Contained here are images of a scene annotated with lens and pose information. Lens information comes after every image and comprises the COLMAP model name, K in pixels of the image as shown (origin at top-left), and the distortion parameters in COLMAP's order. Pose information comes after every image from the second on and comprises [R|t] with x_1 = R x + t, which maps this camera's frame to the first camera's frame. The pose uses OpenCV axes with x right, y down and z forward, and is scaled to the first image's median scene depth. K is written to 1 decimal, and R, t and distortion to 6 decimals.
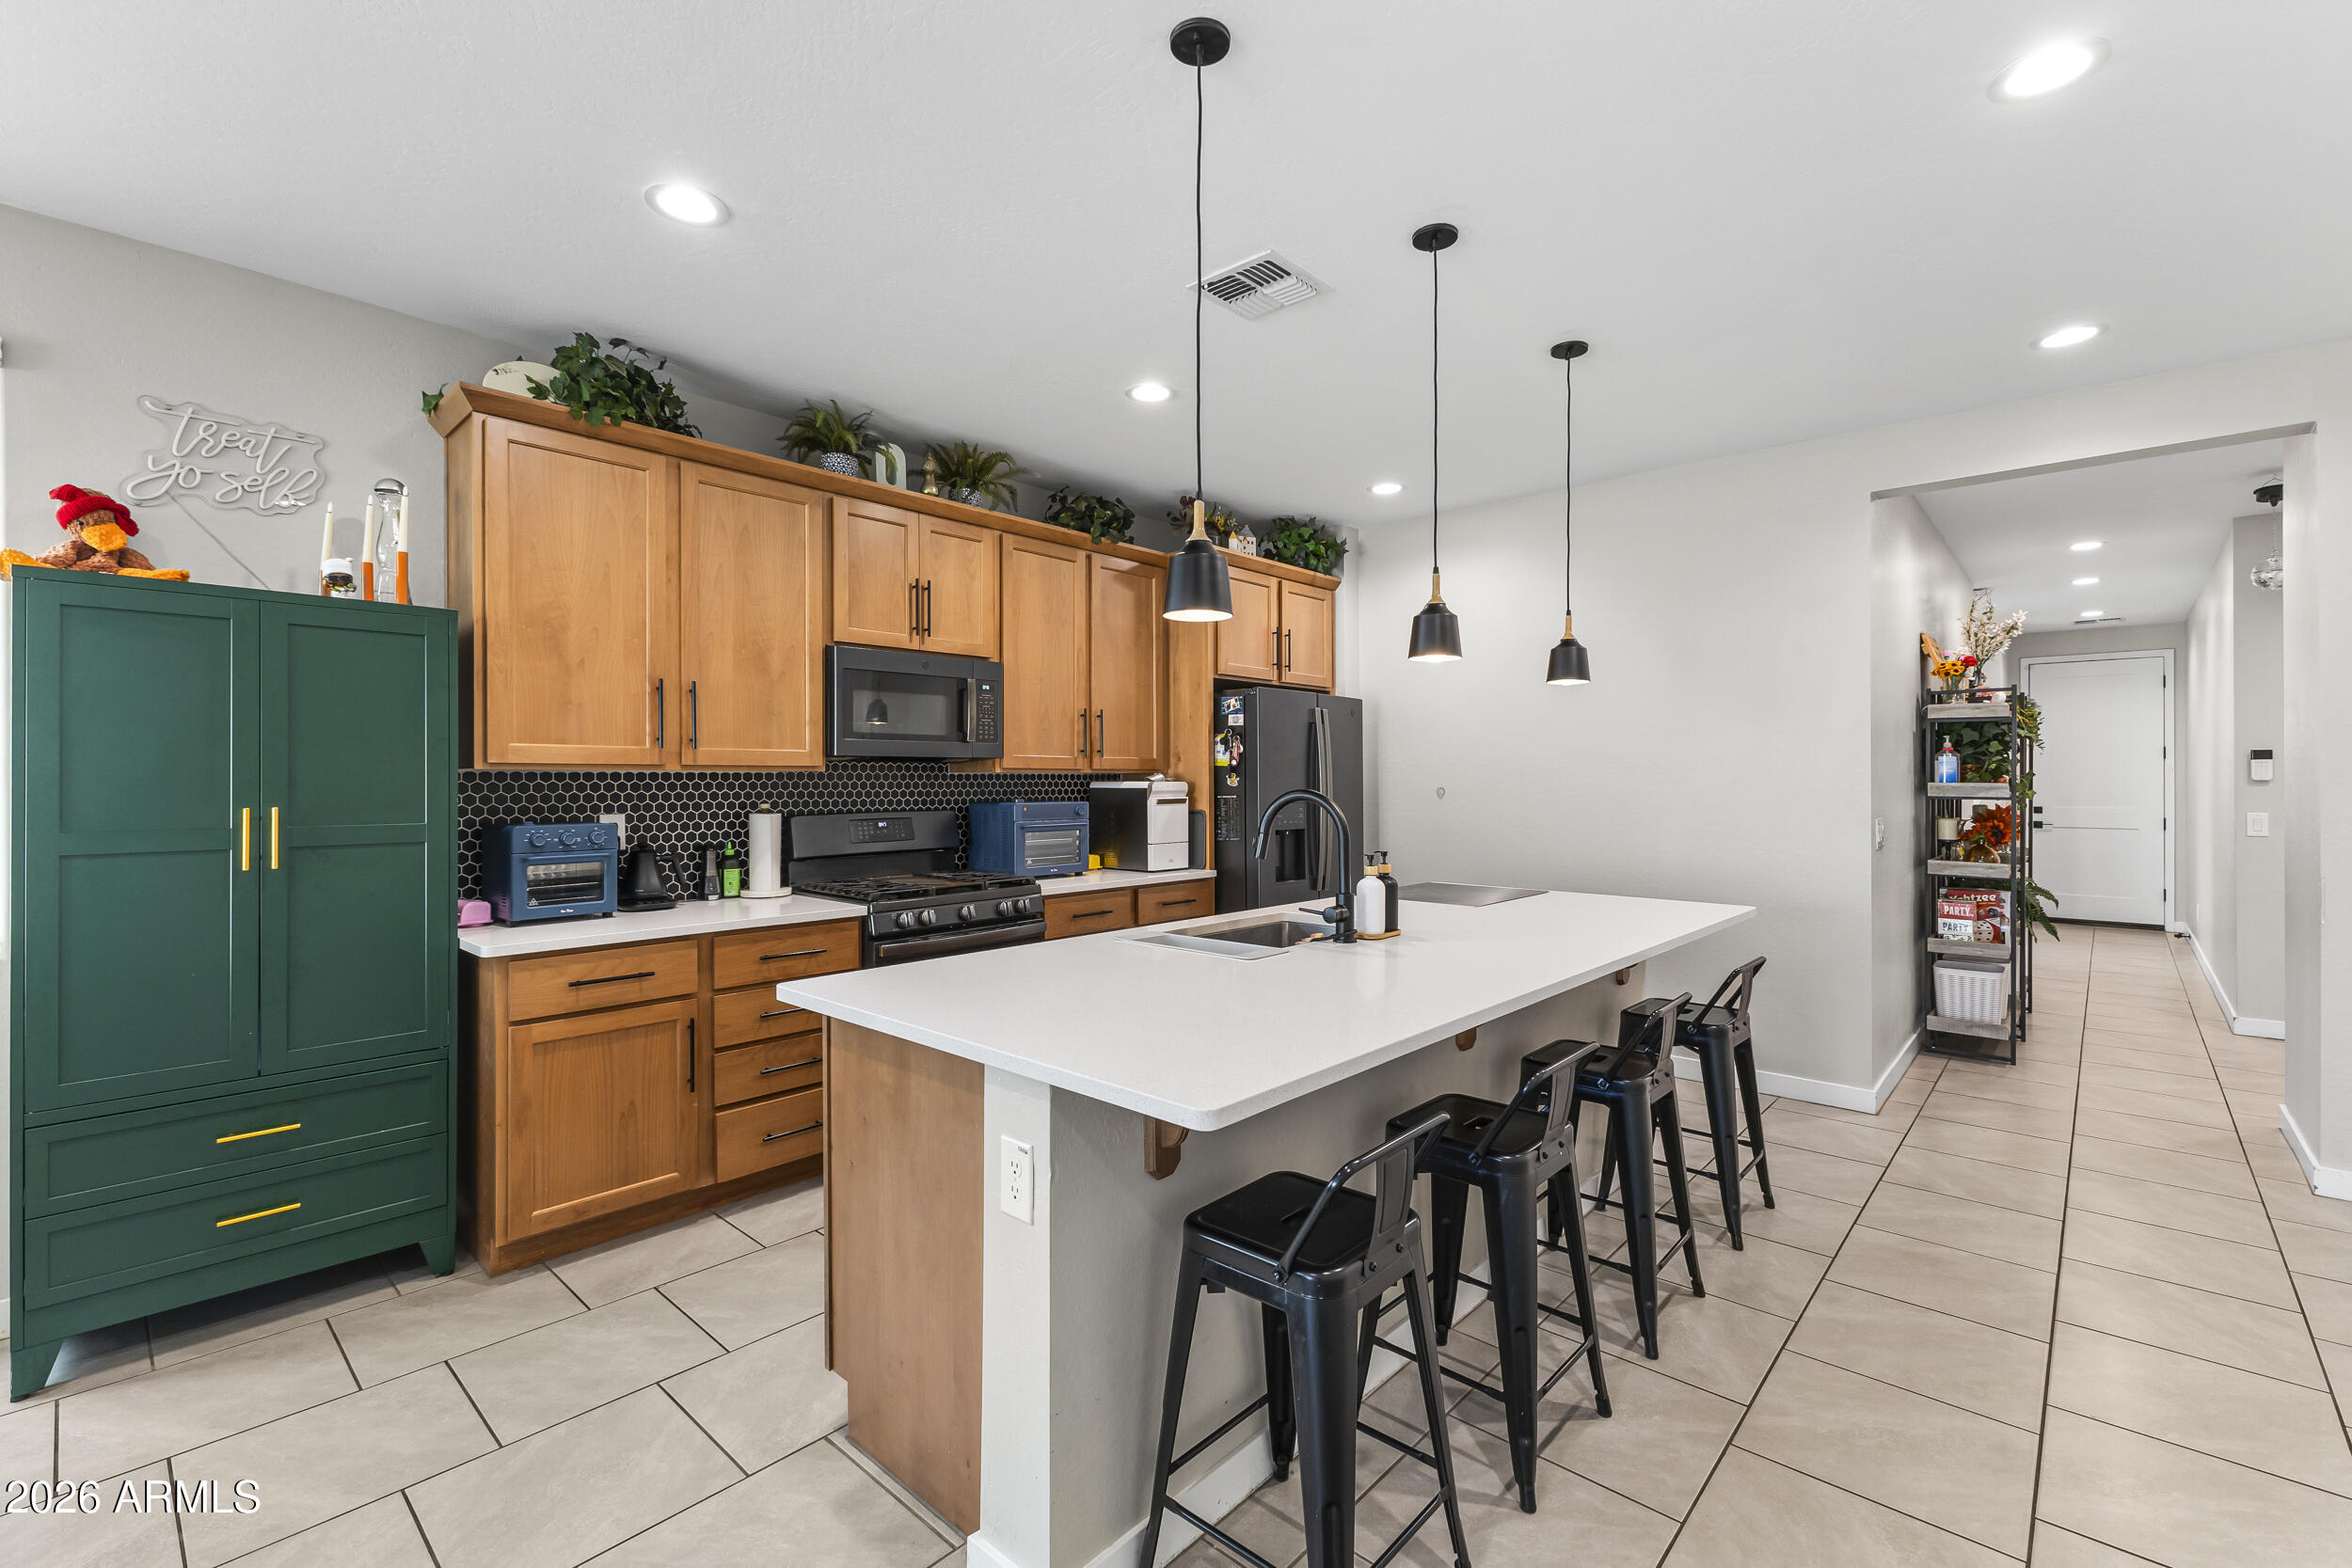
lens RADIAL K [[1013.2, 0, 1172.4], [0, 1013.2, 777.3], [0, 0, 1]] dist [0.009385, 0.000369]
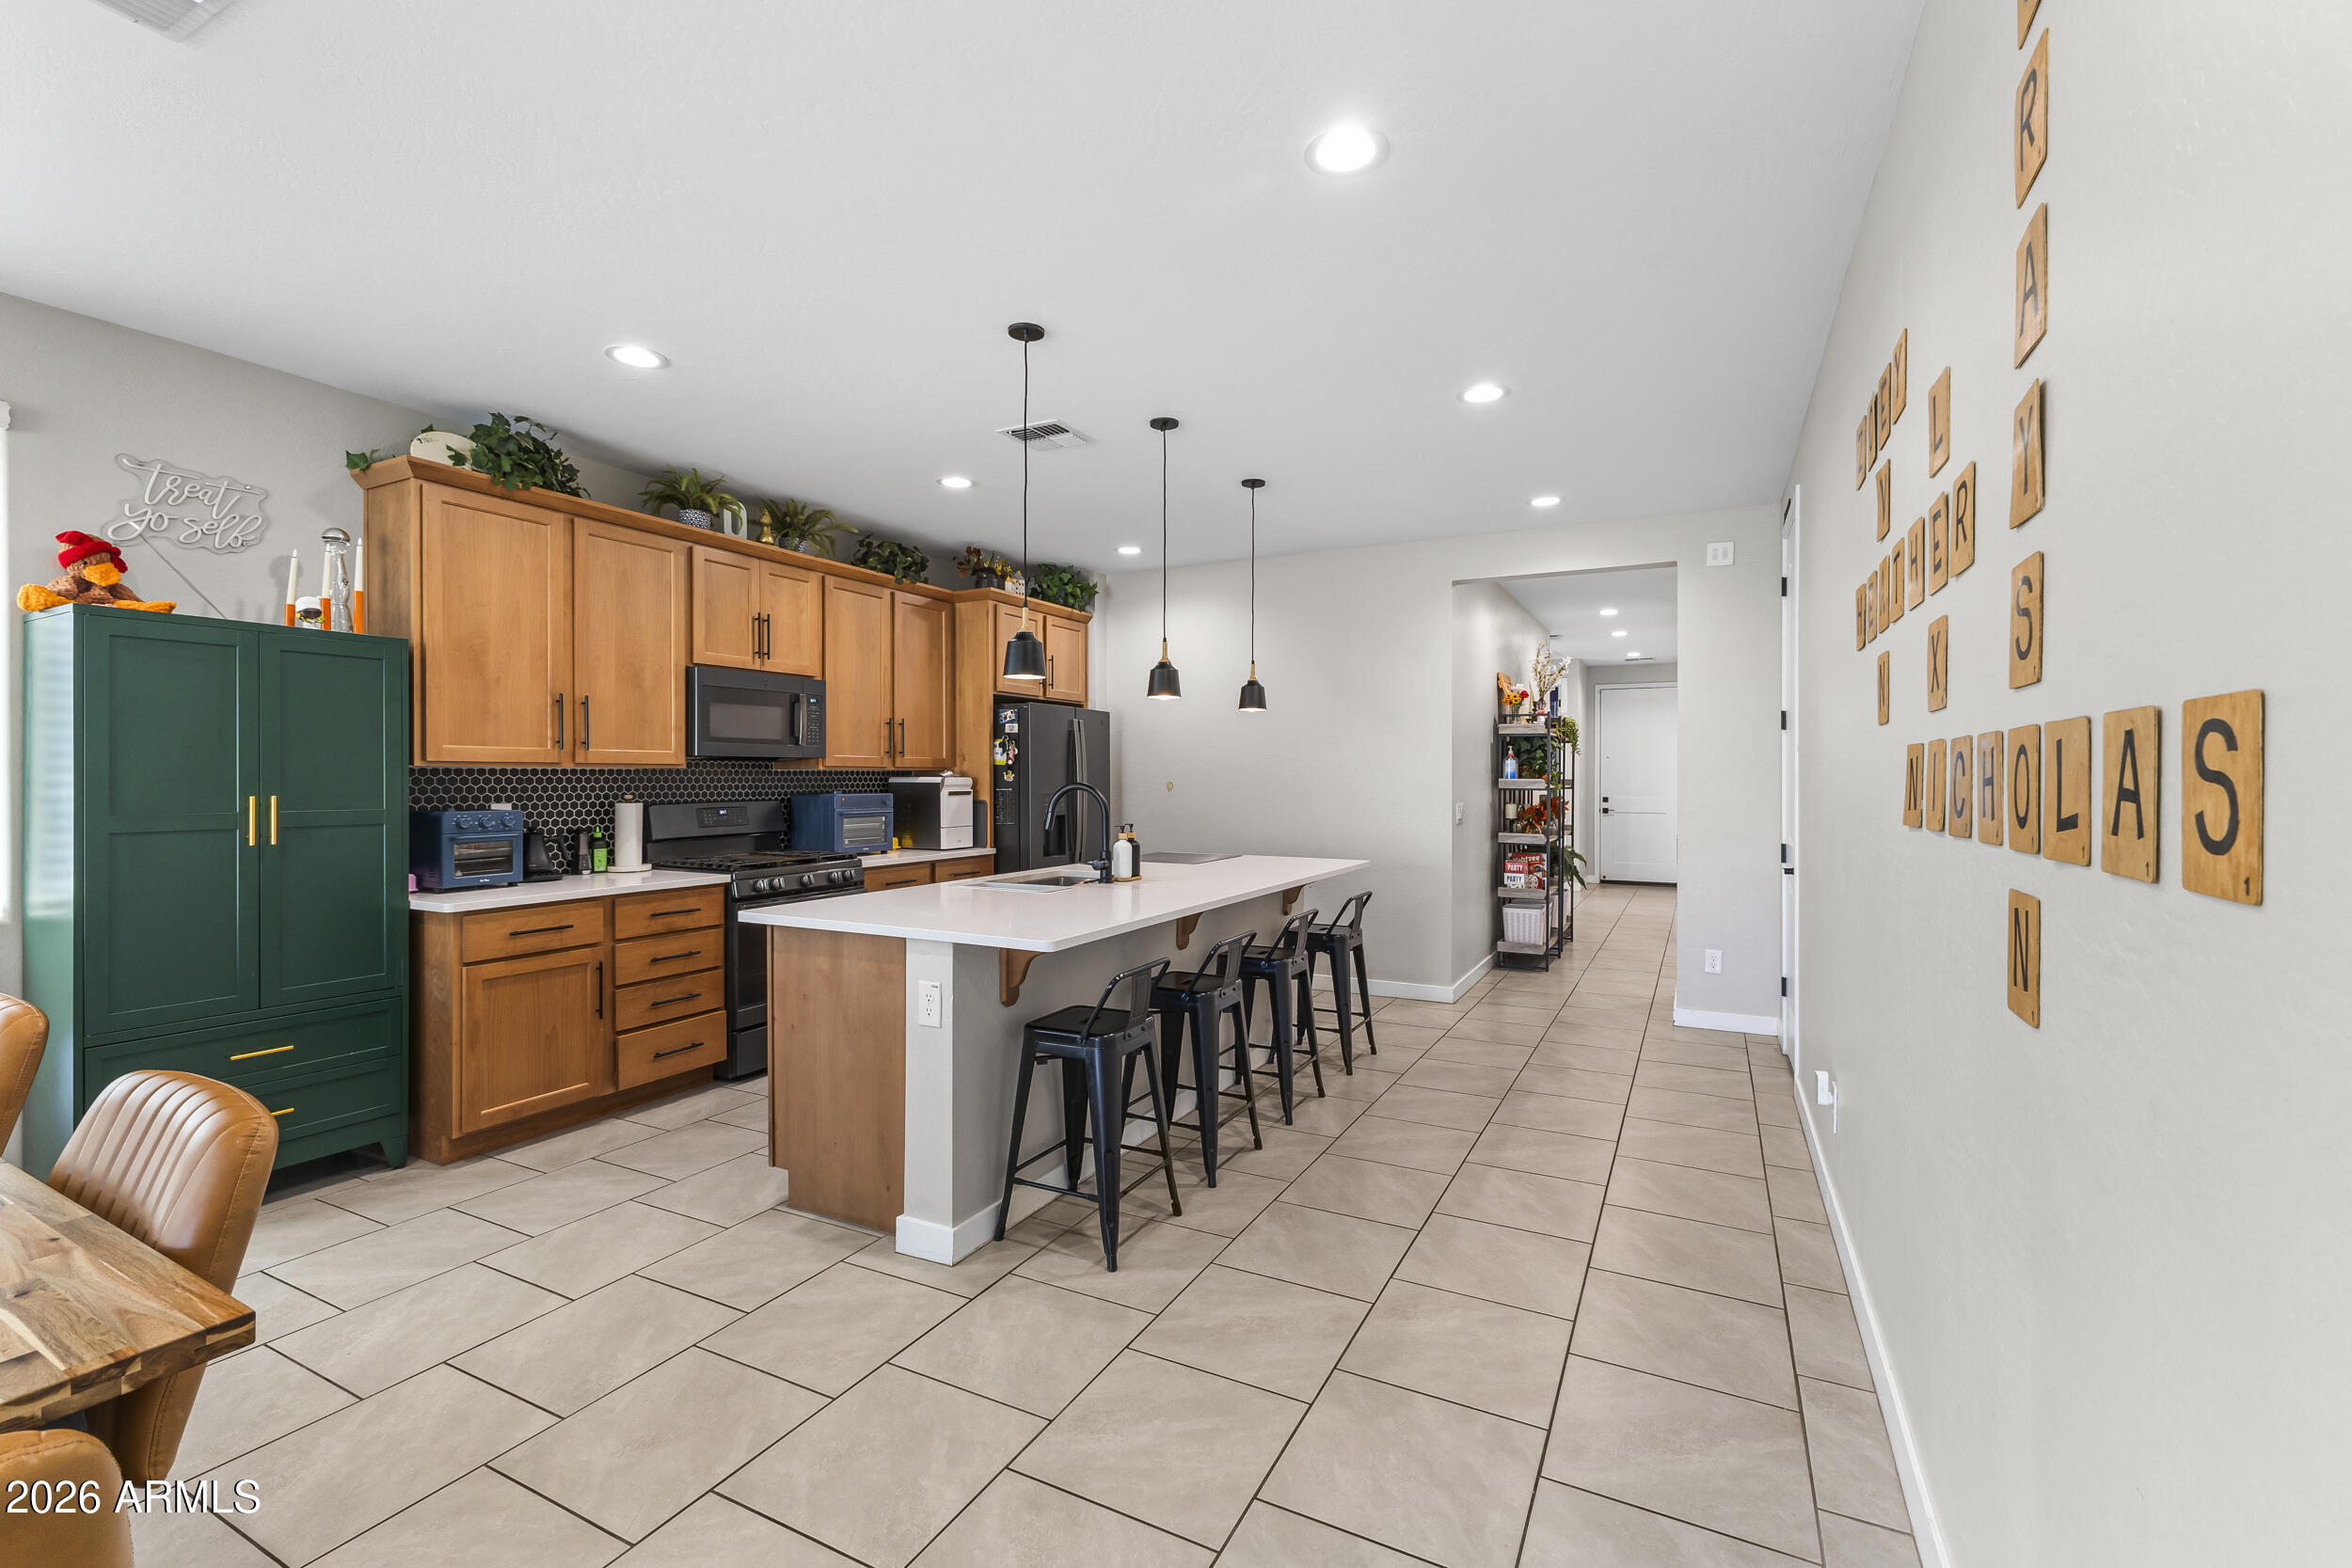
lens RADIAL K [[1013.2, 0, 1171.4], [0, 1013.2, 777.4], [0, 0, 1]] dist [0.009385, 0.000369]
pose [[0.967029, 0.001388, 0.254662, -0.089876], [-0.002293, 0.999992, 0.003256, -0.000168], [-0.254656, -0.003733, 0.967025, -0.361736]]
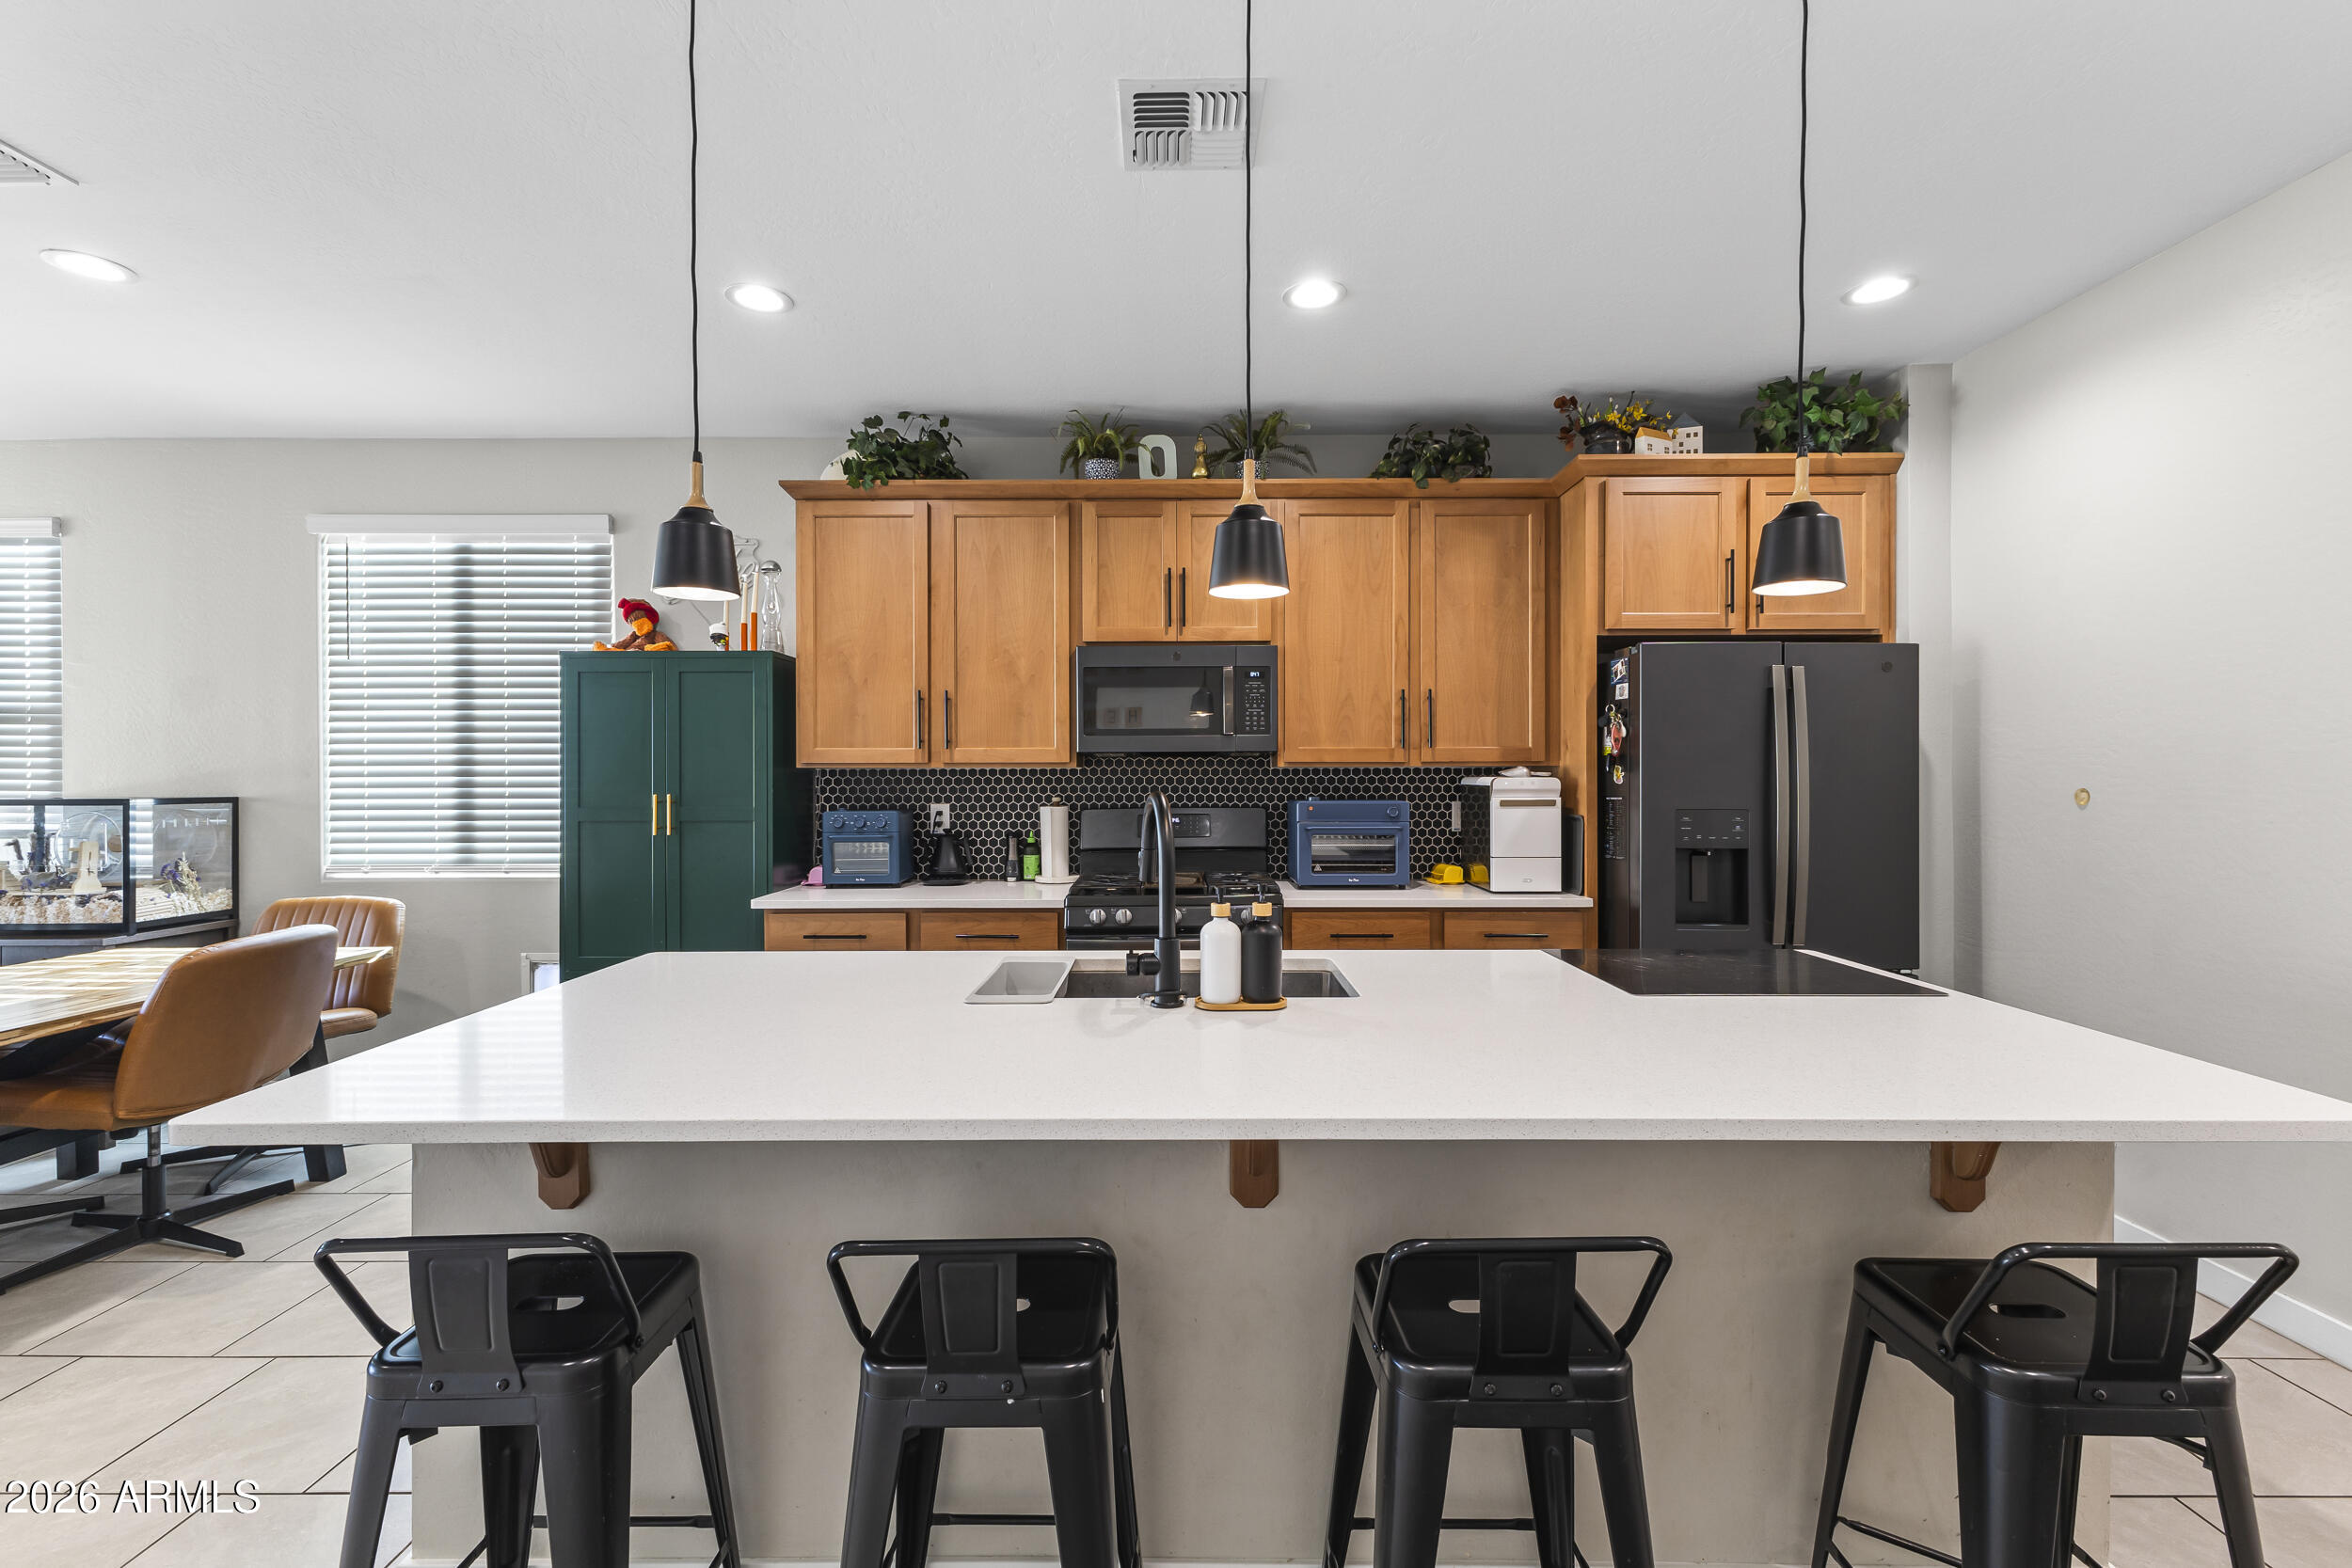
lens RADIAL K [[1013.2, 0, 1165.5], [0, 1013.2, 776.1], [0, 0, 1]] dist [0.009385, 0.000369]
pose [[0.674085, 0.002353, -0.738650, 0.516889], [0.003671, 0.999972, 0.006536, -0.003477], [0.738645, -0.007118, 0.674057, 0.379709]]
